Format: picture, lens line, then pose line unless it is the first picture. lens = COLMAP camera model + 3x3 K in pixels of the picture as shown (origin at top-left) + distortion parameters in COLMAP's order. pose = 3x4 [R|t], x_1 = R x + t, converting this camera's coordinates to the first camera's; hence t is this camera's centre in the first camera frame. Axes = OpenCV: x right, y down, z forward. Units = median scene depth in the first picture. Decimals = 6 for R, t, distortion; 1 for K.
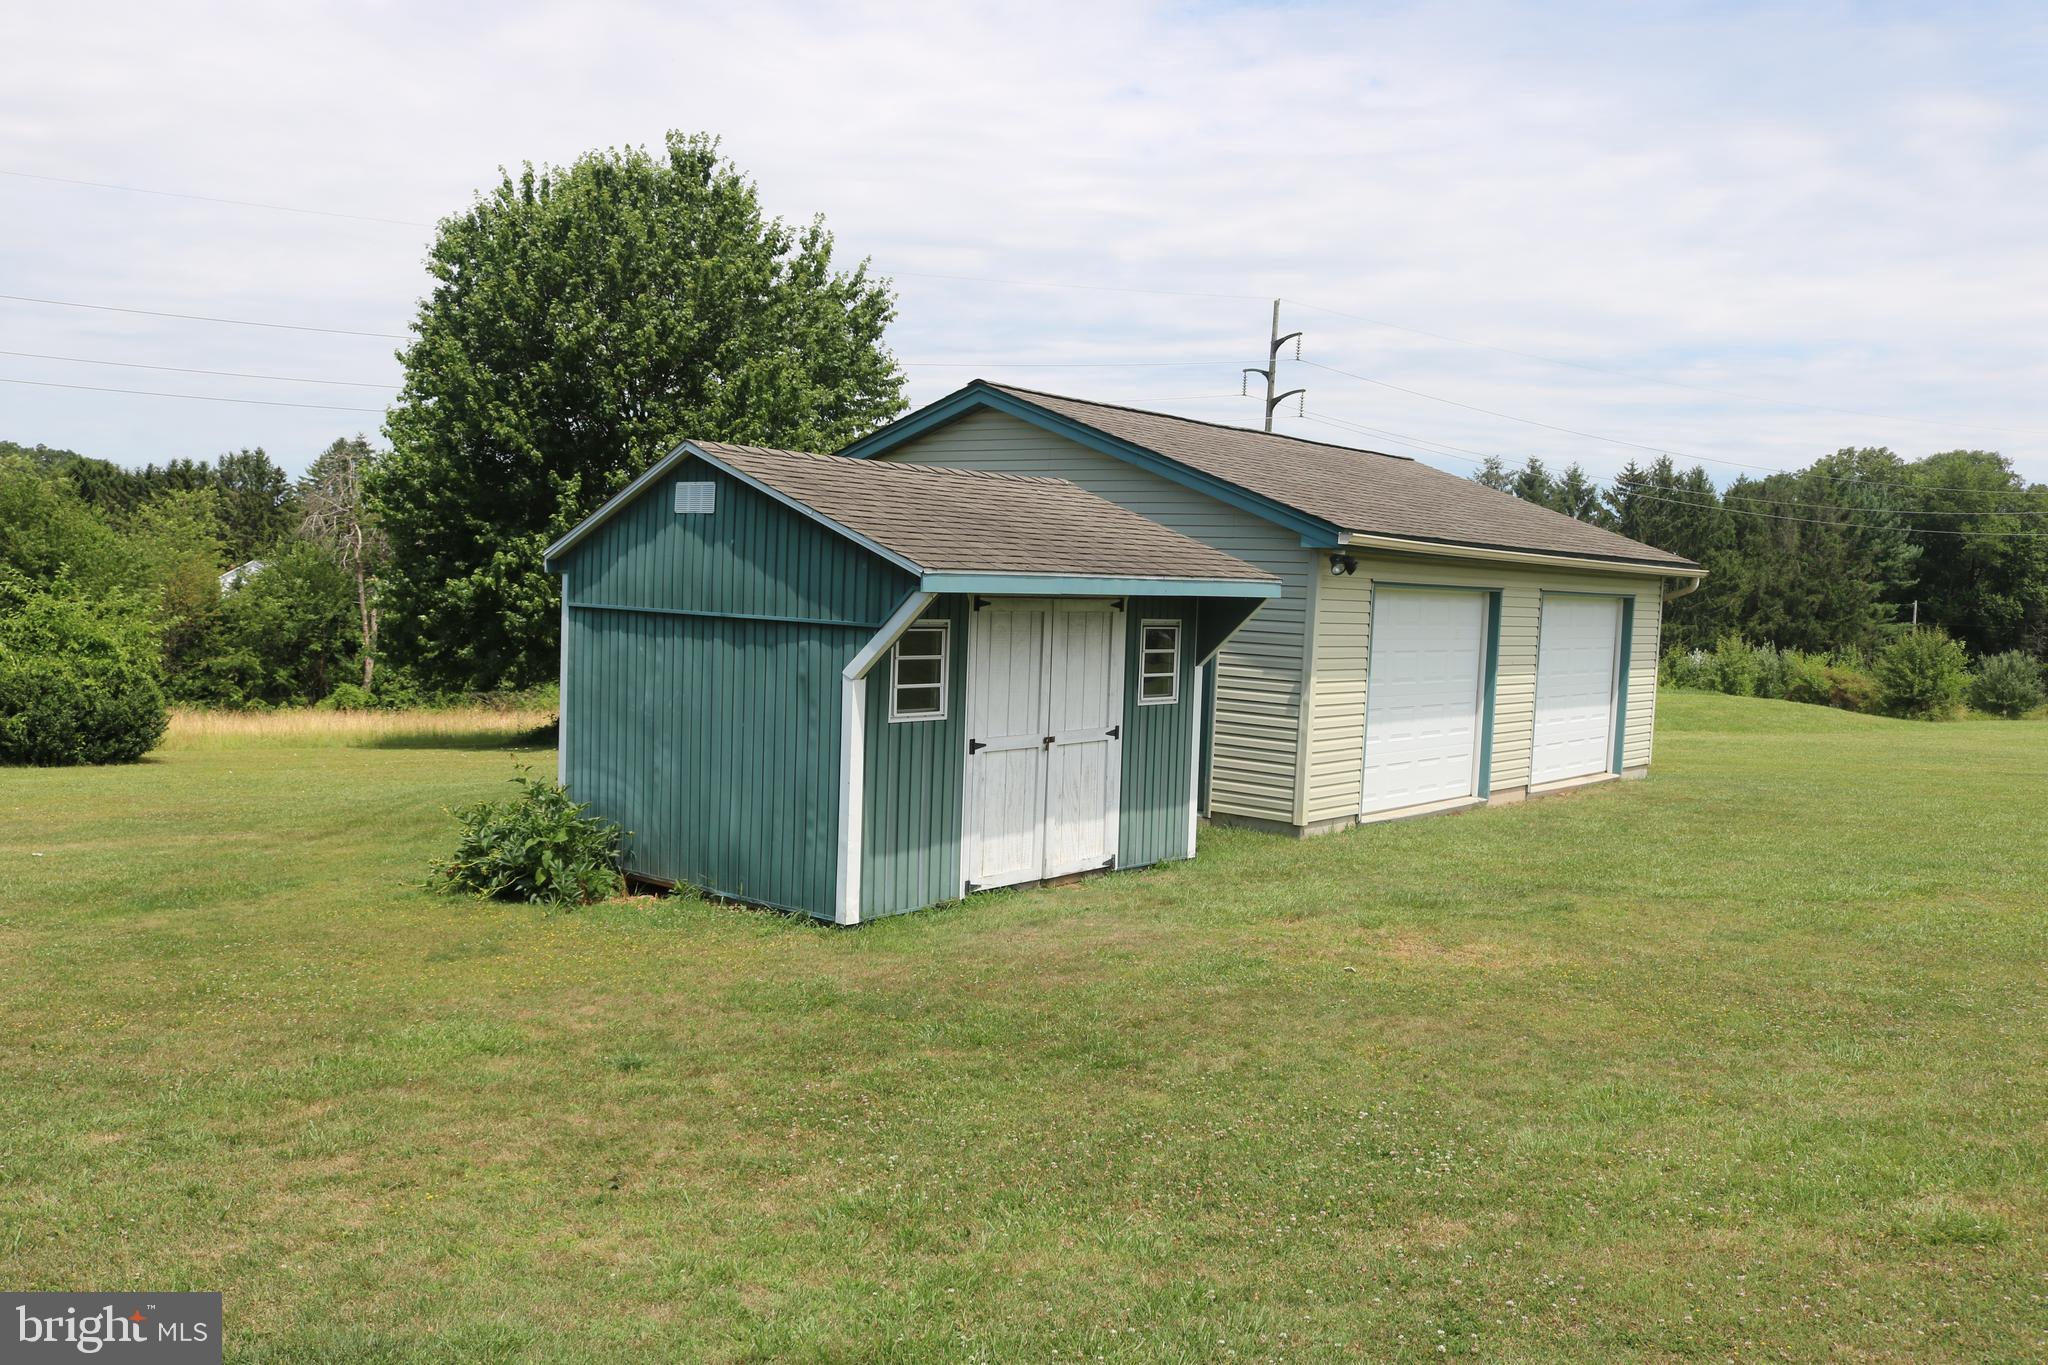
lens RADIAL K [[1723.4, 0, 1024.0], [0, 1723.4, 682.5], [0, 0, 1]] dist [-0.000847, 0.004158]
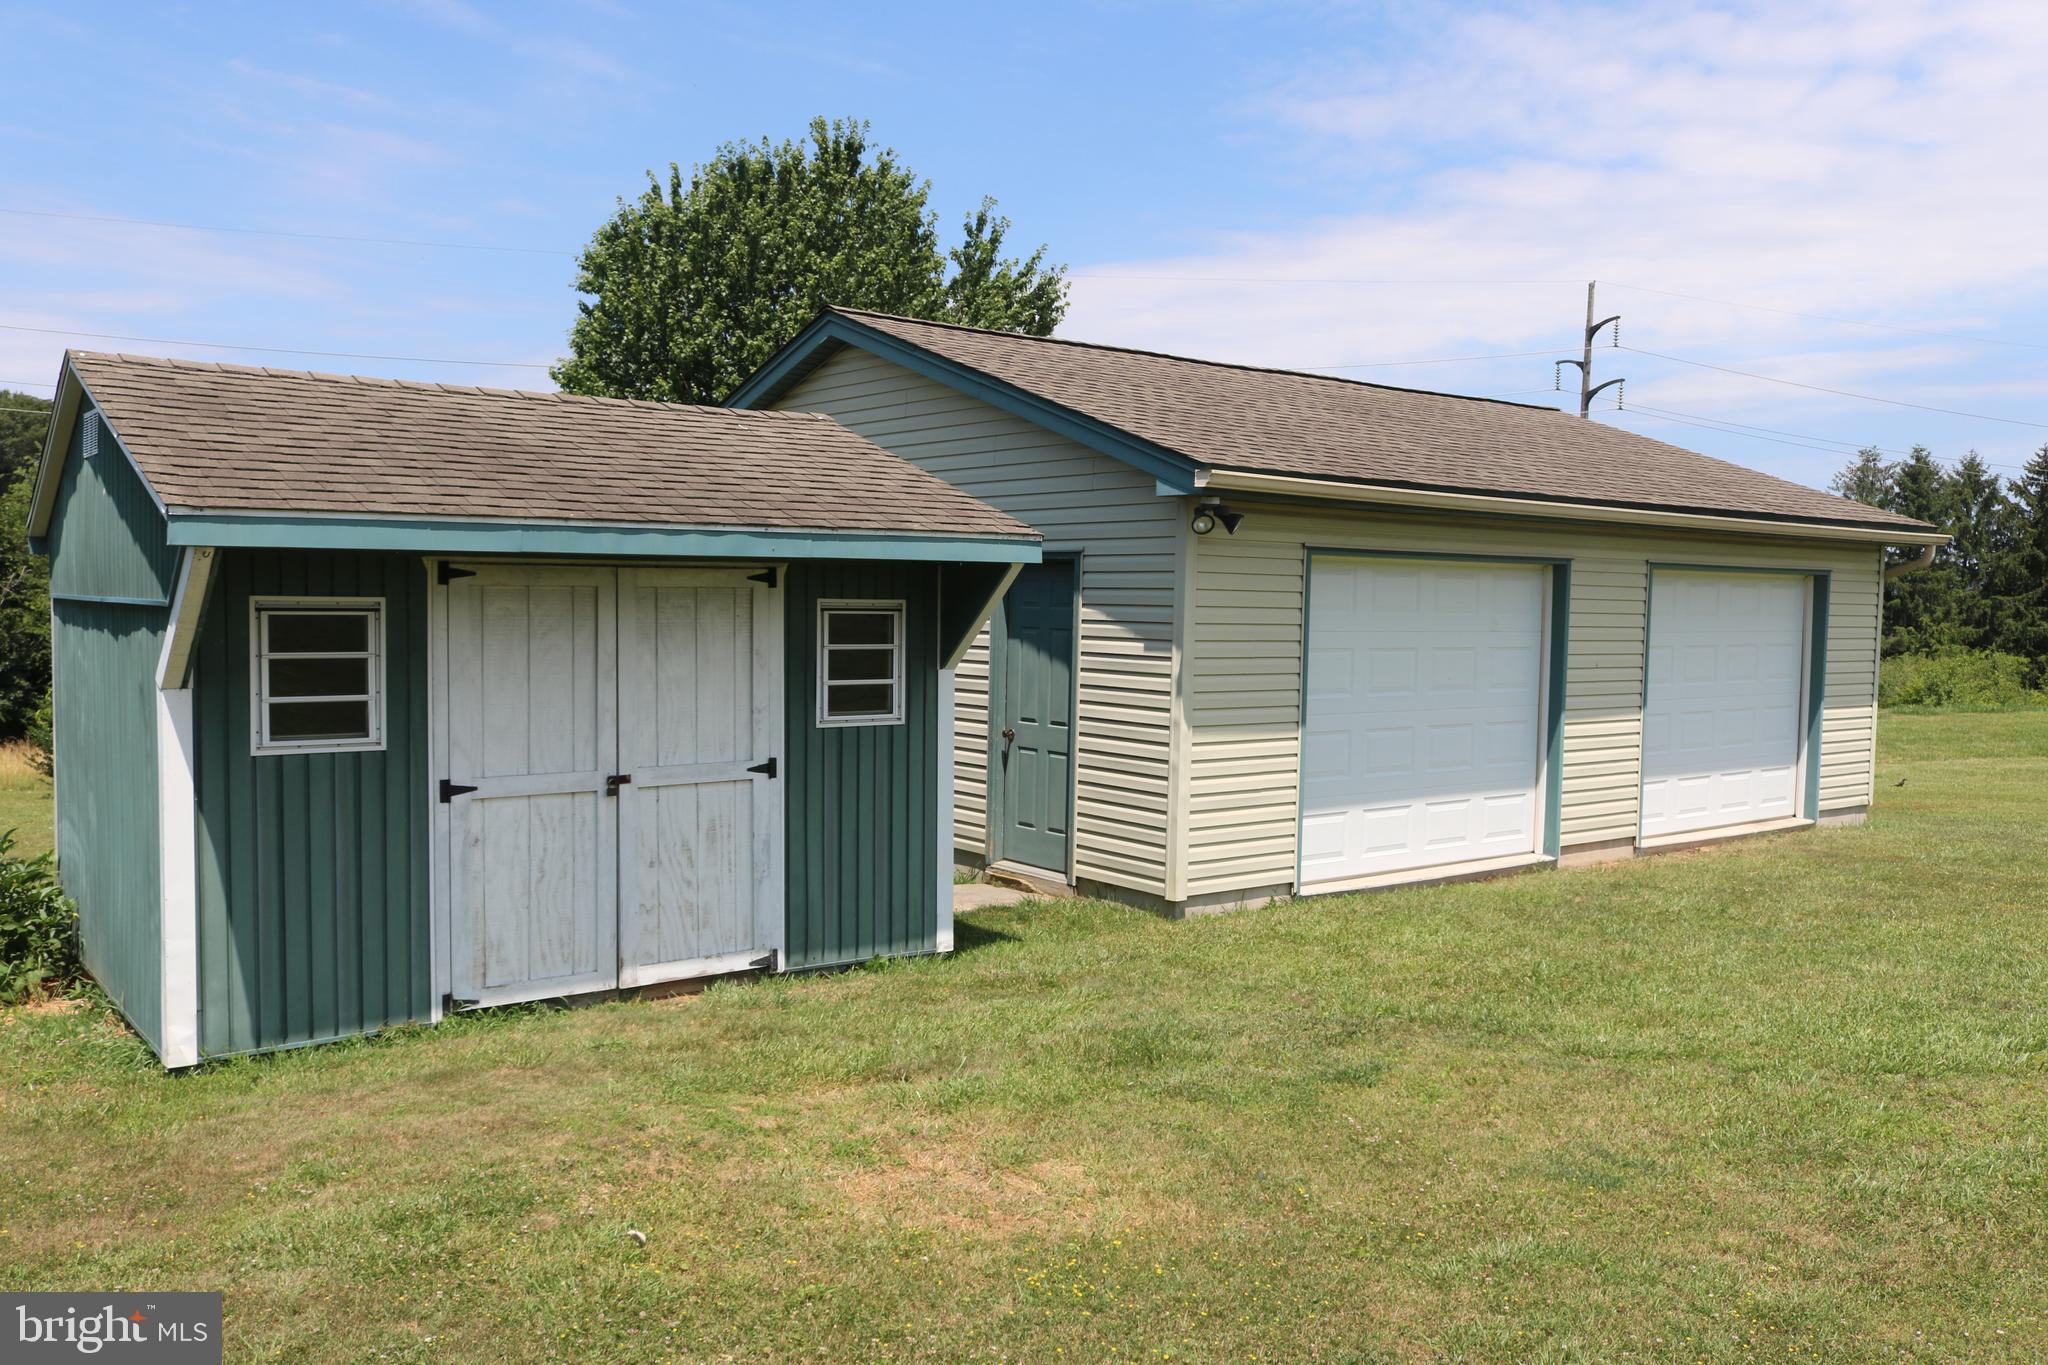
lens RADIAL K [[1665.0, 0, 1024.0], [0, 1665.0, 682.5], [0, 0, 1]] dist [-0.019380, 0.031564]
pose [[0.971744, -0.011415, -0.235763, 0.217278], [0.007787, 0.999837, -0.016313, 0.005103], [0.235910, 0.014017, 0.971674, 0.283659]]
